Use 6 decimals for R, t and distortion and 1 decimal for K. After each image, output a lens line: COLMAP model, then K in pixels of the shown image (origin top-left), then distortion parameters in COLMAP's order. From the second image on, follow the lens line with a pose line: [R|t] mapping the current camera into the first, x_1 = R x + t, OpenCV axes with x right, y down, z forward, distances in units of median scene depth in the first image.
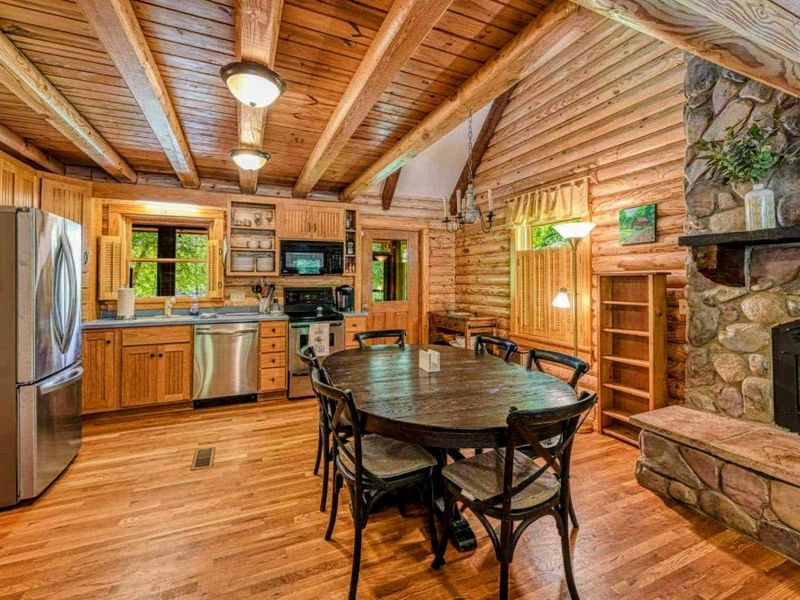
lens RADIAL K [[367.5, 0, 408.4], [0, 367.5, 275.5], [0, 0, 1]] dist [-0.001065, -0.000150]
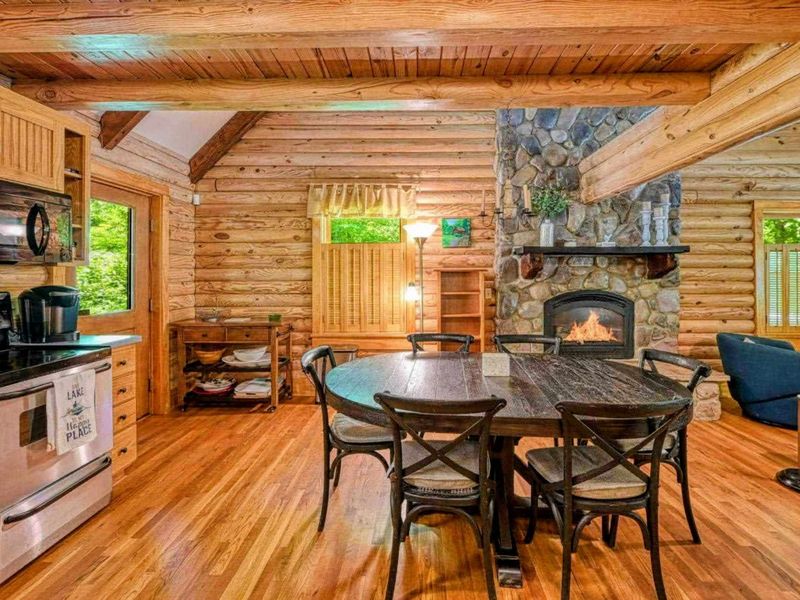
lens RADIAL K [[367.5, 0, 408.4], [0, 367.5, 275.5], [0, 0, 1]] dist [-0.001065, -0.000150]
pose [[0.426095, -0.003071, 0.904673, -0.530617], [-0.011193, 0.999900, 0.008666, 0.003763], [-0.904609, -0.013819, 0.426018, 0.507364]]
